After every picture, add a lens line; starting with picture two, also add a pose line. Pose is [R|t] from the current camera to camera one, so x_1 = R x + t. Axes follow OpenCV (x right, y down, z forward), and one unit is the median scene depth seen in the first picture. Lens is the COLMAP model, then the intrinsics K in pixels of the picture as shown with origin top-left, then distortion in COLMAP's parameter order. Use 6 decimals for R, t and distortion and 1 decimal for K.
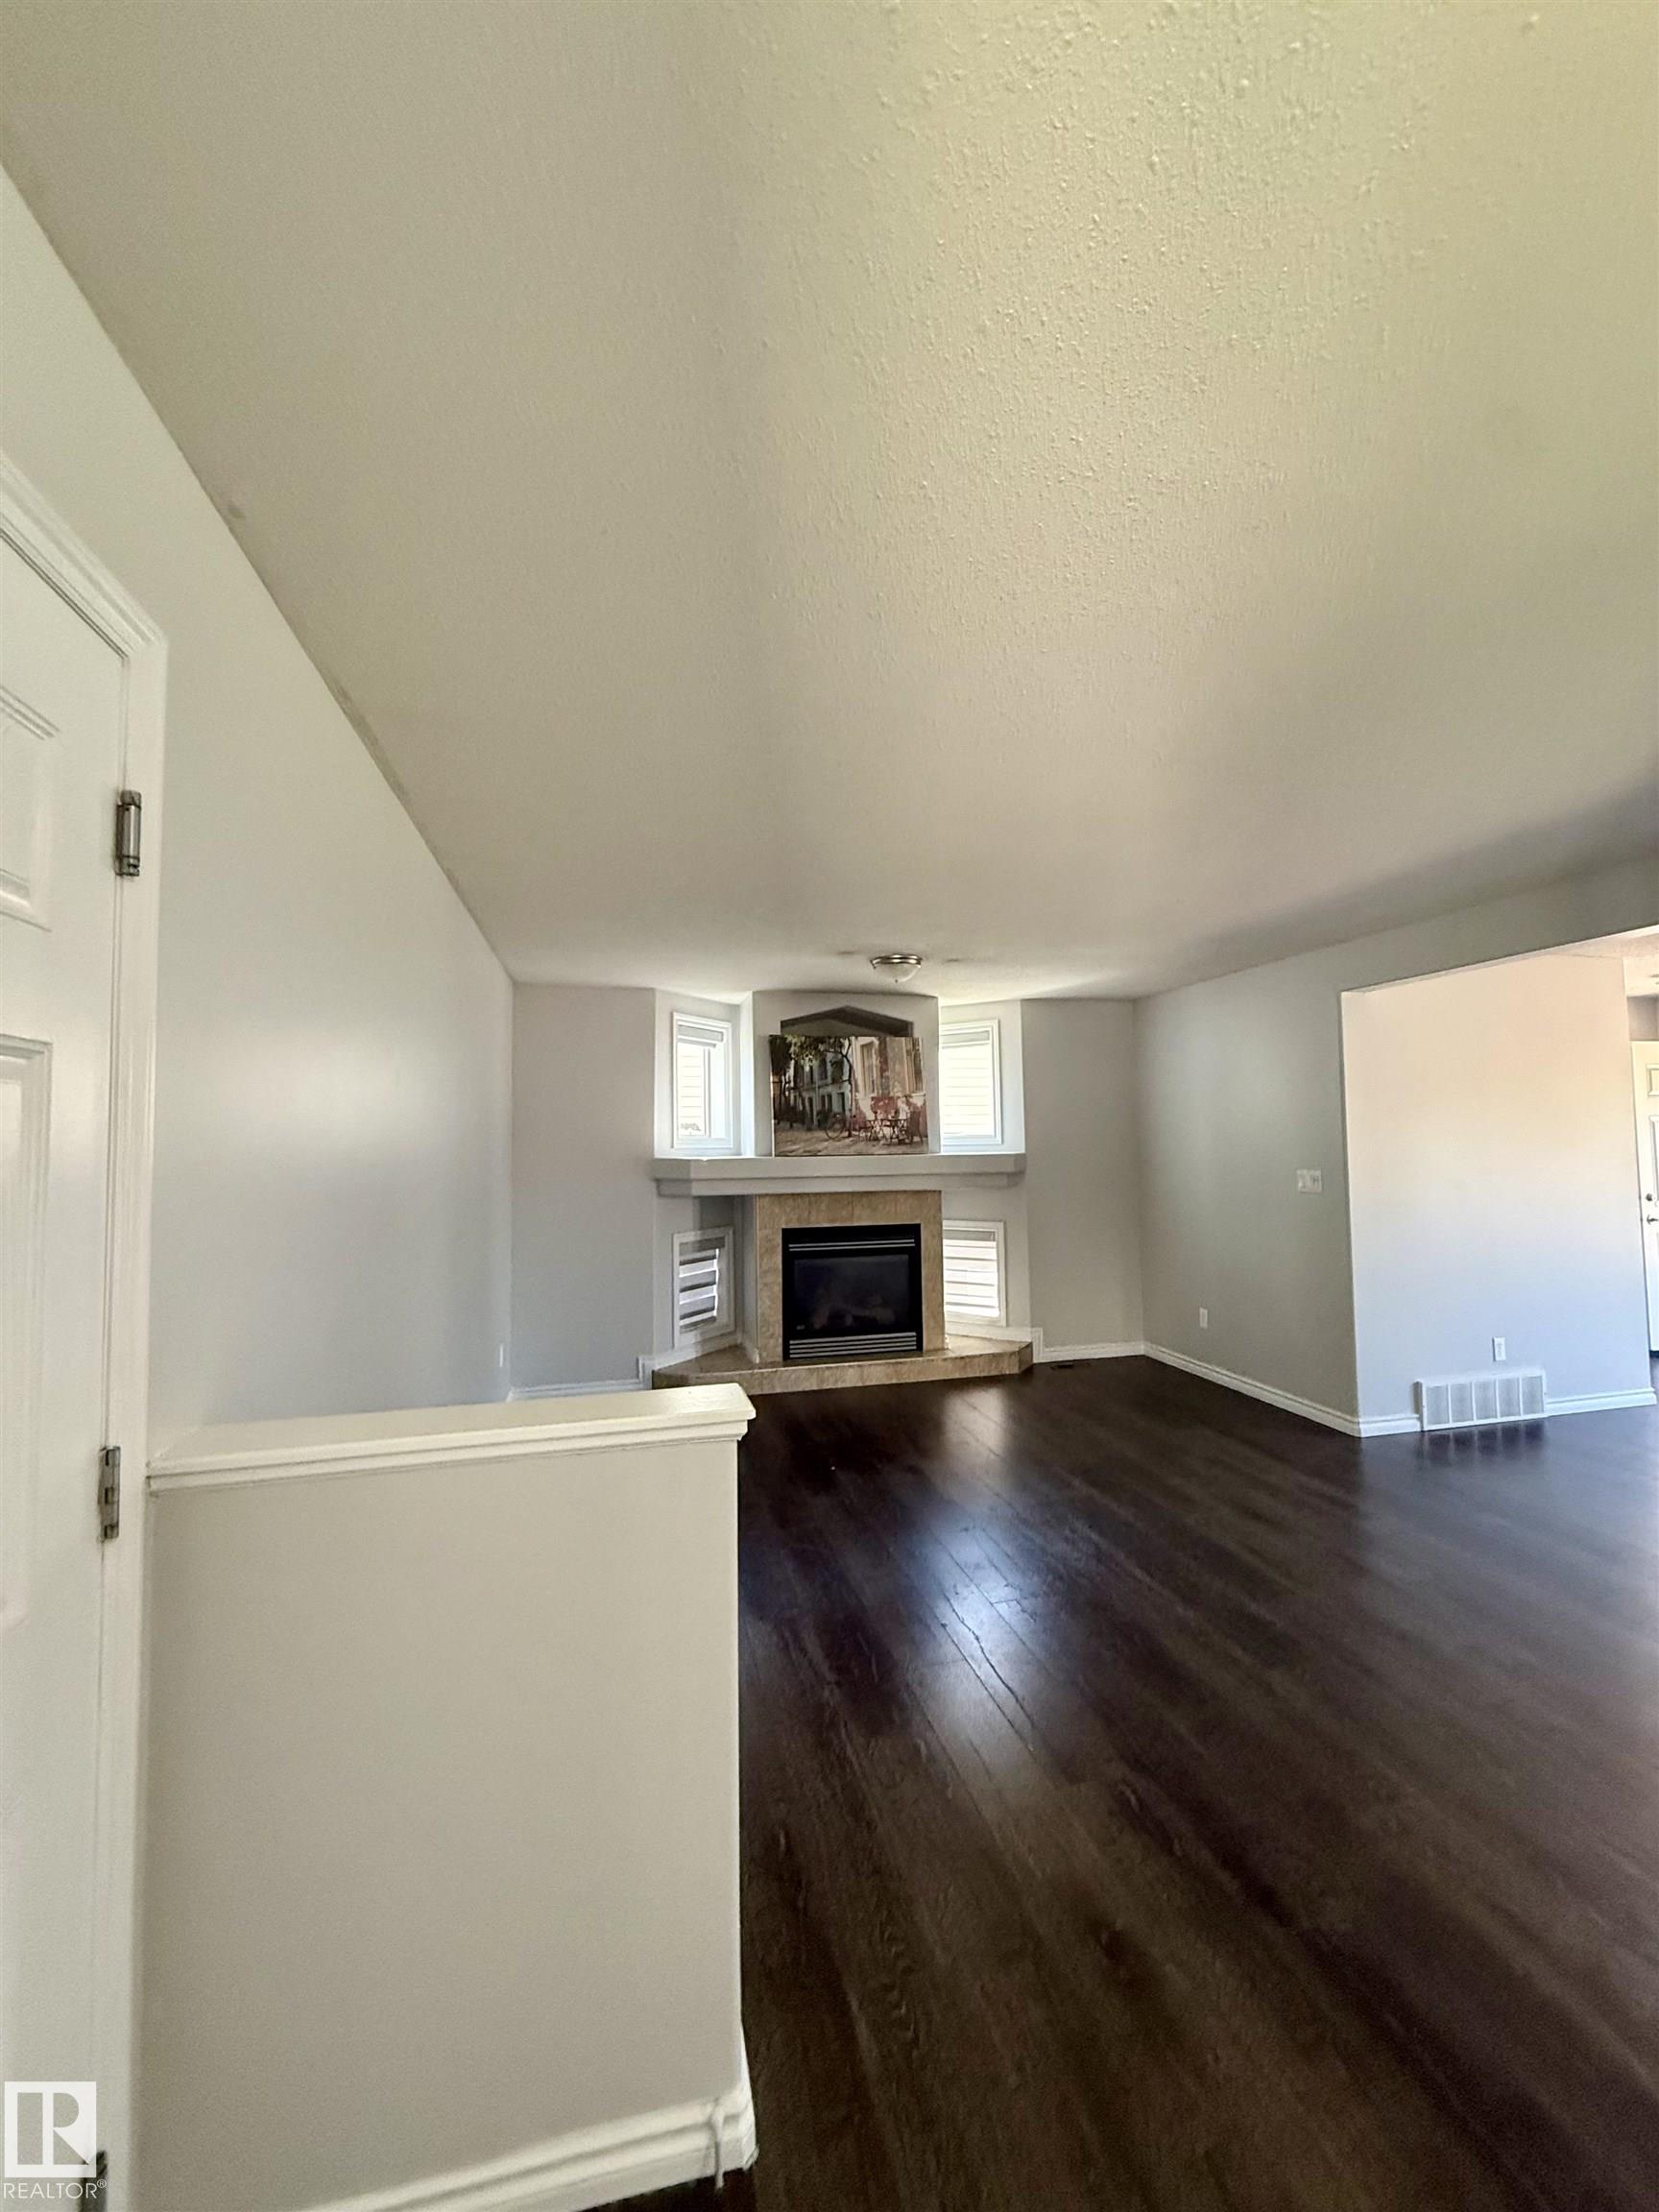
lens RADIAL K [[881.6, 0, 829.5], [0, 881.6, 1104.5], [0, 0, 1]] dist [0.000373, -0.000139]
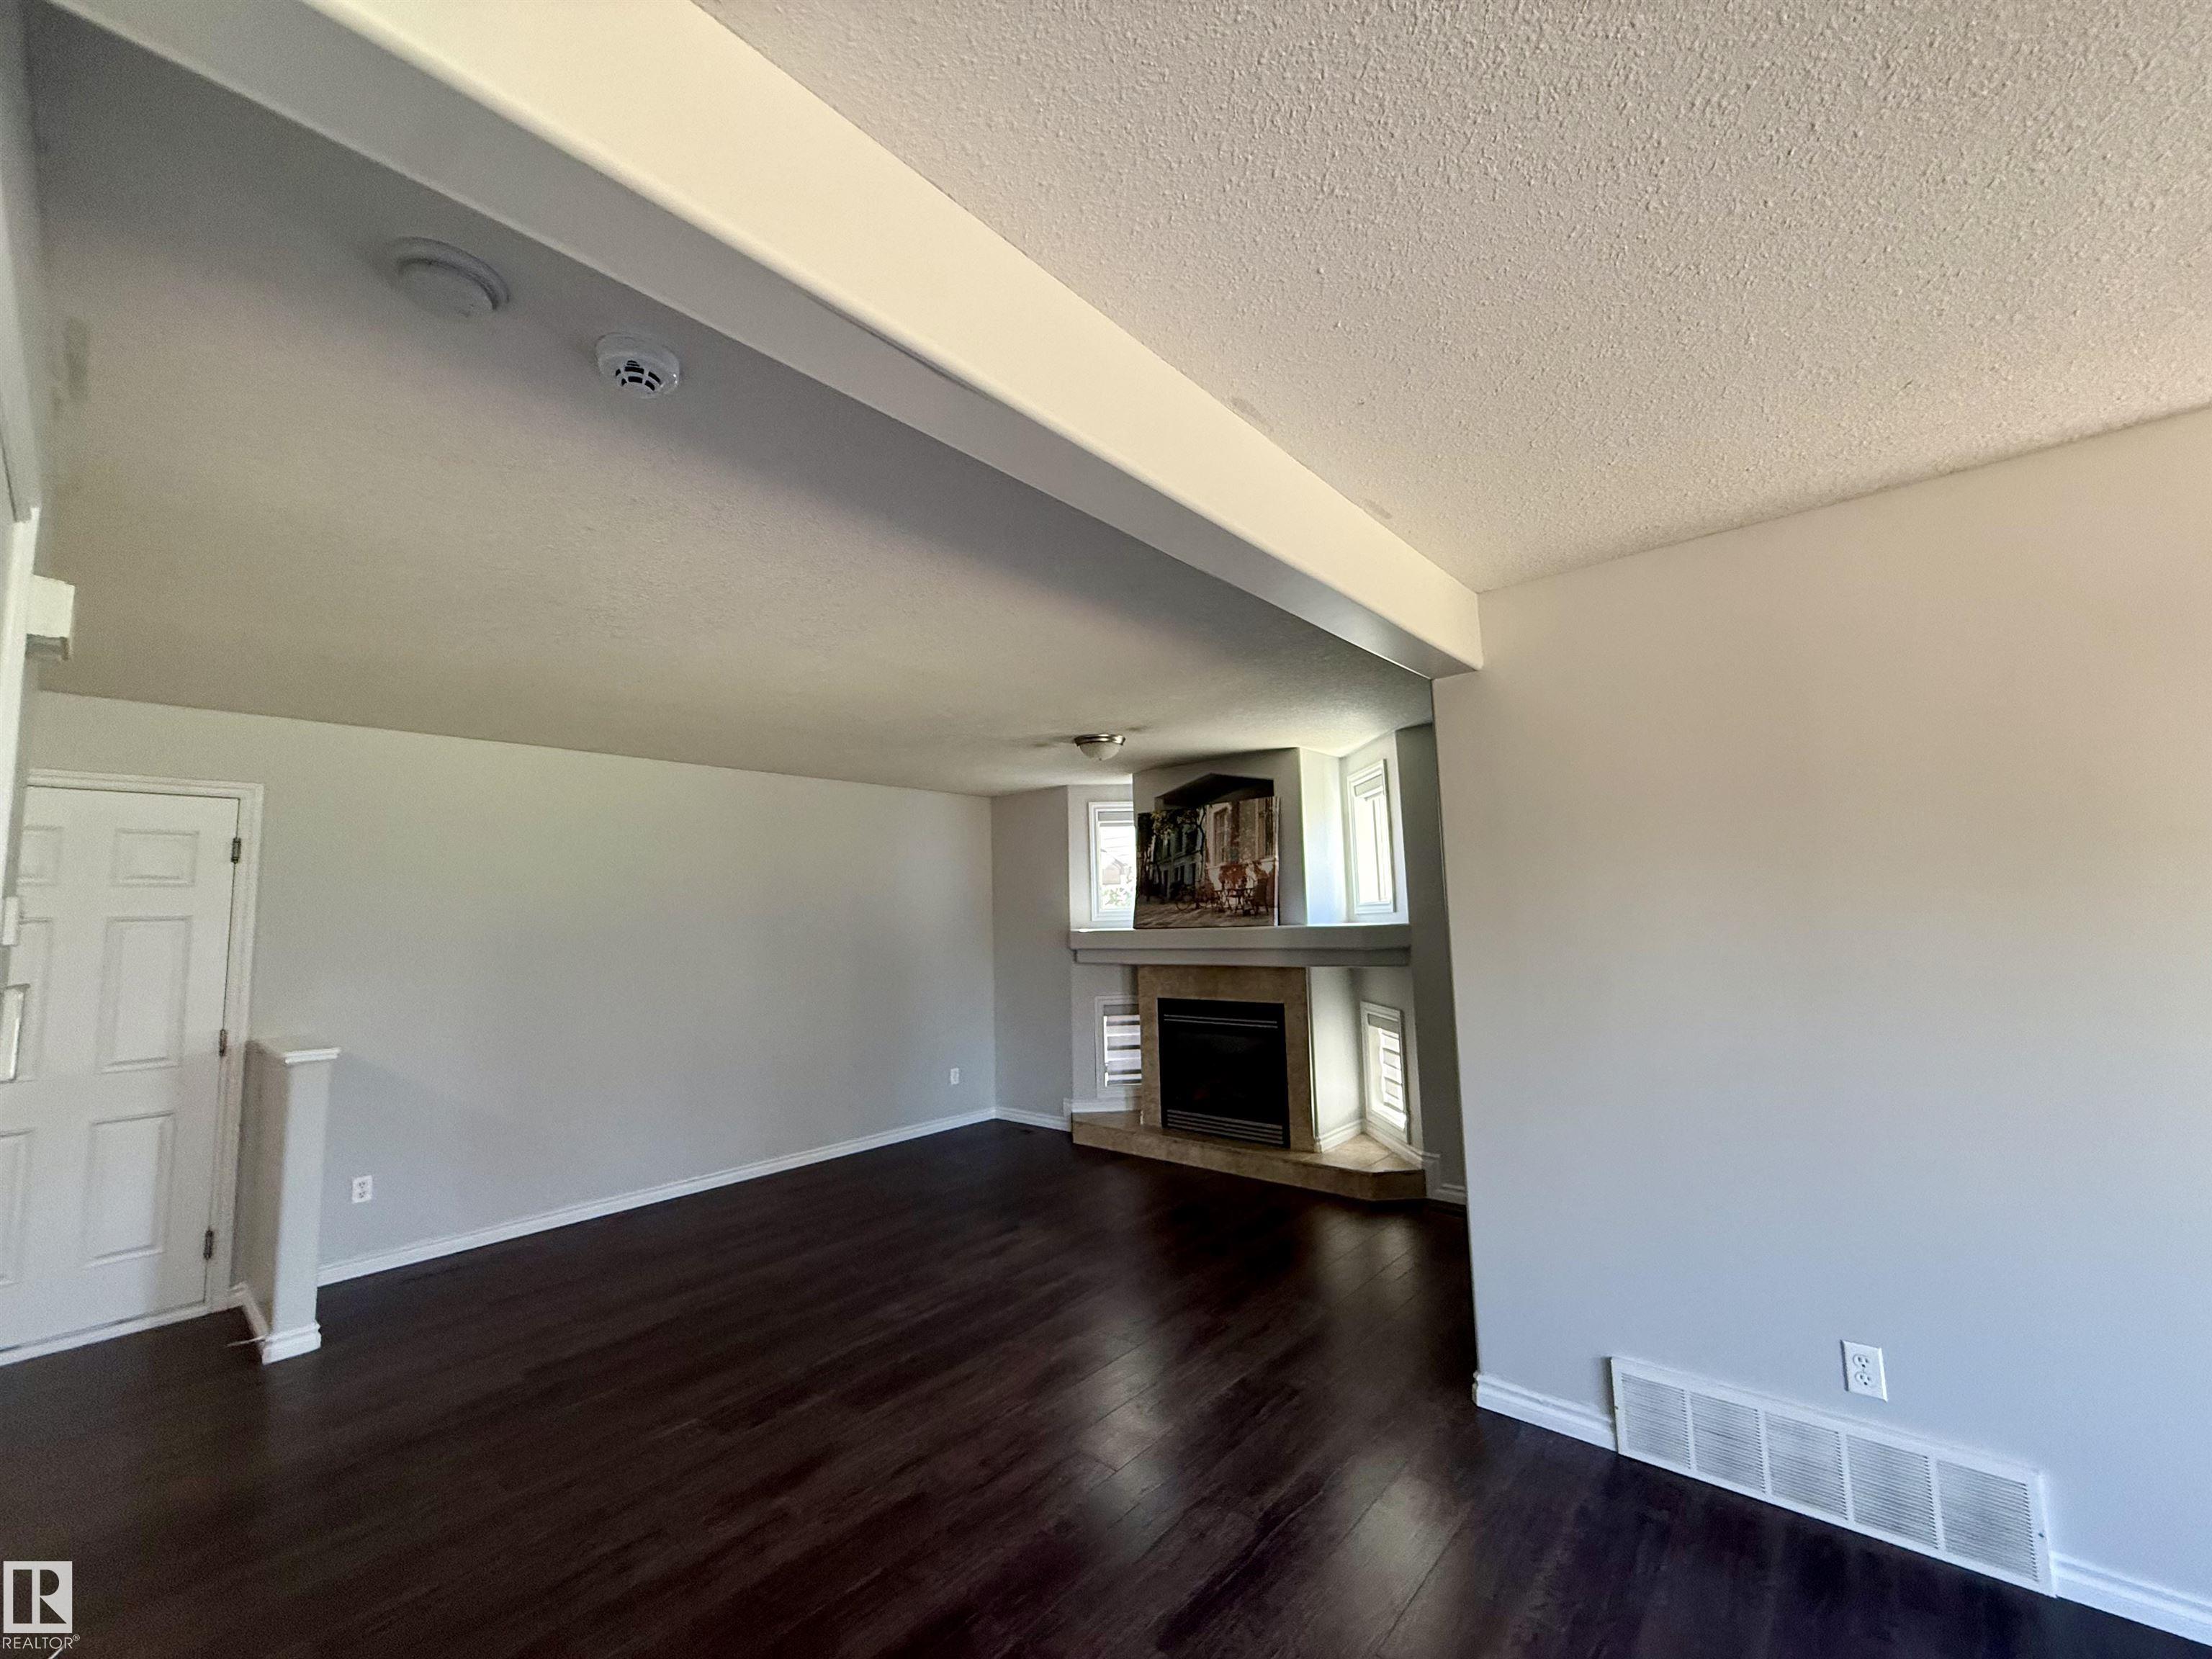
lens RADIAL K [[881.6, 0, 1093.1], [0, 881.6, 835.4], [0, 0, 1]] dist [0.000373, -0.000139]
pose [[0.568312, -0.082433, -0.818674, 0.754714], [0.060224, 0.996467, -0.058528, 0.005698], [0.820606, -0.016042, 0.571269, 0.342843]]
